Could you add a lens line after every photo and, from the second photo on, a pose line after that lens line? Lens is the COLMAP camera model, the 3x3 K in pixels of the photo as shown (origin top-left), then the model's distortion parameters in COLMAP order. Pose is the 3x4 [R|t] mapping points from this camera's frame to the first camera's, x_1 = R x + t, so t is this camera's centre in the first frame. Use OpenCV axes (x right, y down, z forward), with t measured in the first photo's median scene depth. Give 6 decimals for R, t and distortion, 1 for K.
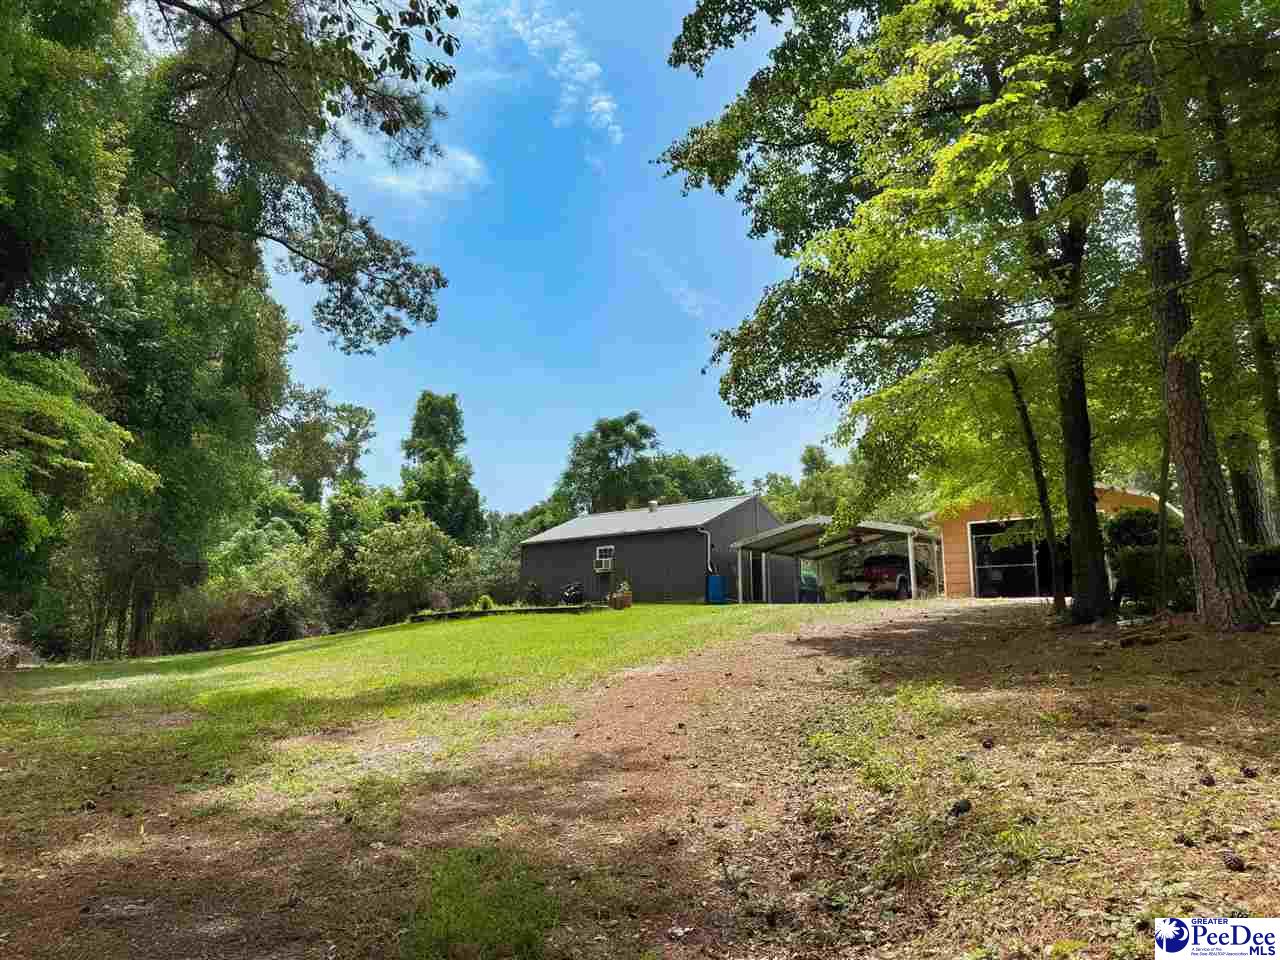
lens RADIAL K [[902.0, 0, 641.6], [0, 902.0, 483.2], [0, 0, 1]] dist [0.026329, -0.031030]
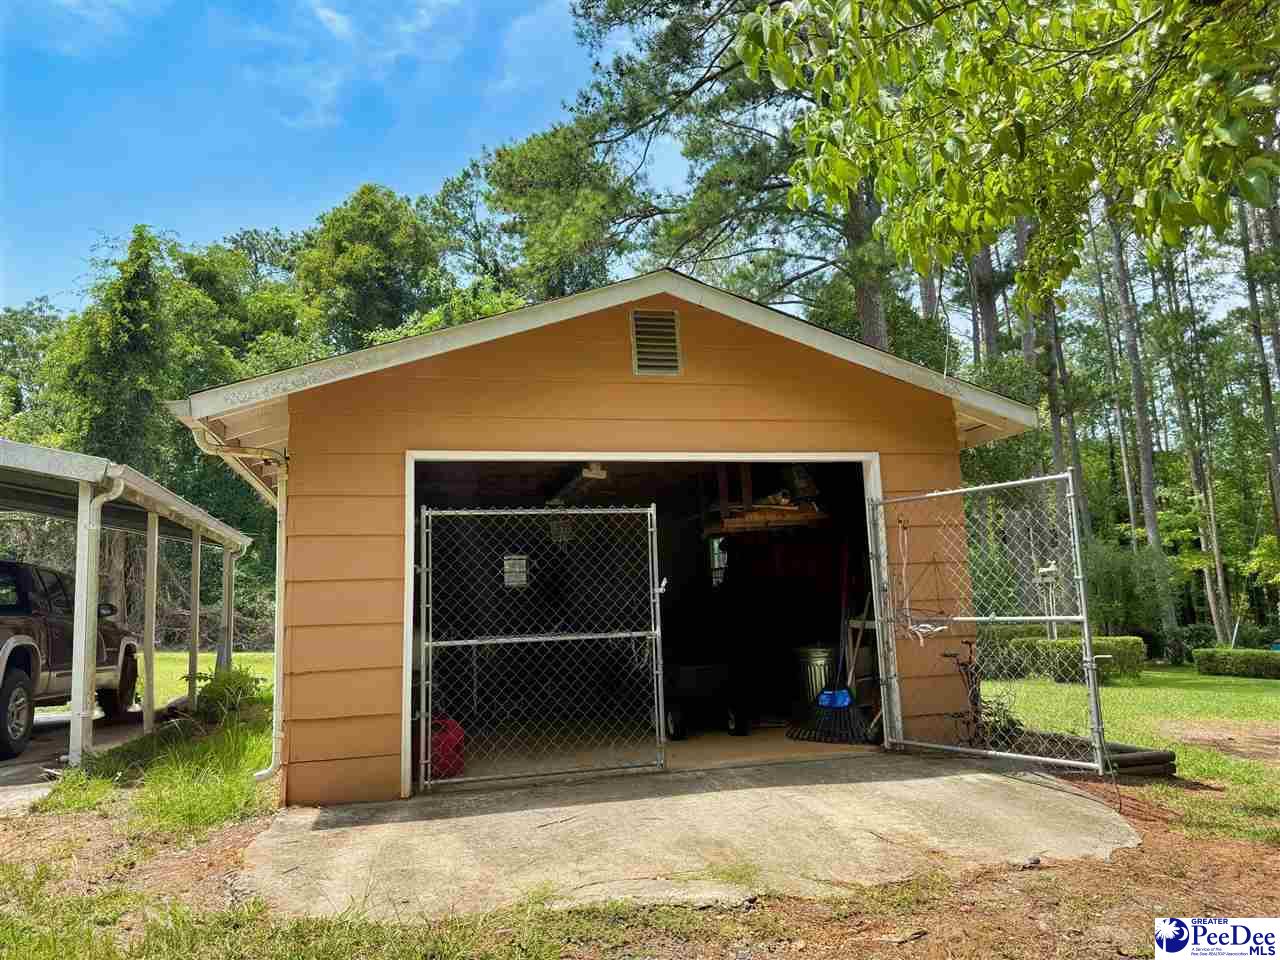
lens RADIAL K [[902.0, 0, 641.6], [0, 902.0, 483.2], [0, 0, 1]] dist [0.026329, -0.031030]
pose [[0.593600, 0.088195, 0.799913, 0.057149], [-0.105928, 0.993891, -0.030975, 0.014184], [-0.797758, -0.066346, 0.599317, 0.222363]]
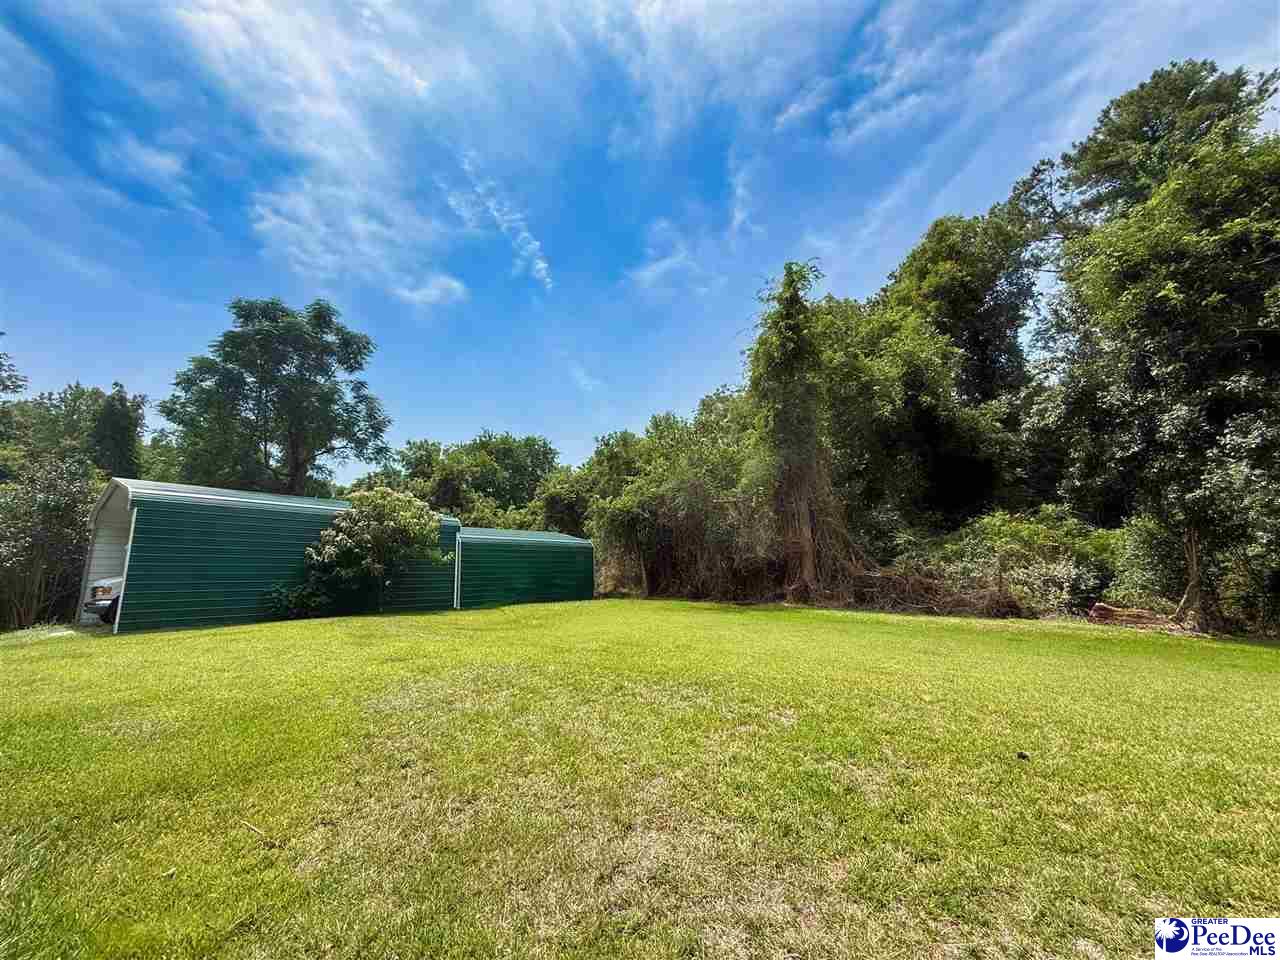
lens RADIAL K [[510.2, 0, 636.1], [0, 510.2, 481.5], [0, 0, 1]] dist [-0.000535, 0.000279]
pose [[0.985203, 0.010570, 0.171063, 0.104184], [-0.007925, 0.999838, -0.016141, 0.037911], [-0.171206, 0.014547, 0.985128, 0.380135]]
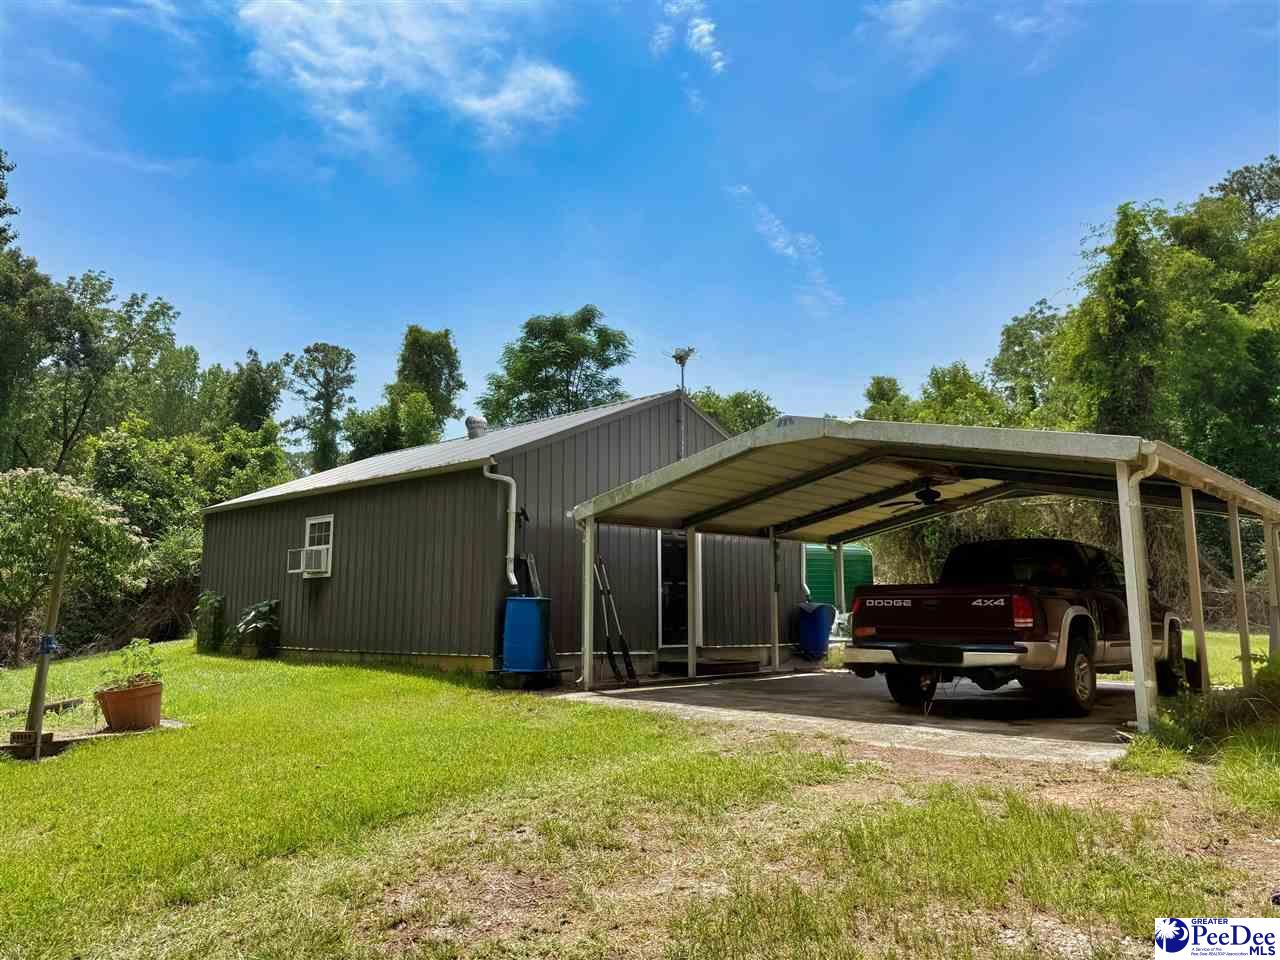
lens RADIAL K [[902.0, 0, 641.6], [0, 902.0, 483.2], [0, 0, 1]] dist [0.026329, -0.031030]
pose [[0.996421, -0.012732, -0.083559, 0.055067], [0.016401, 0.998924, 0.043371, 0.014442], [0.082917, -0.044586, 0.995559, 0.222562]]
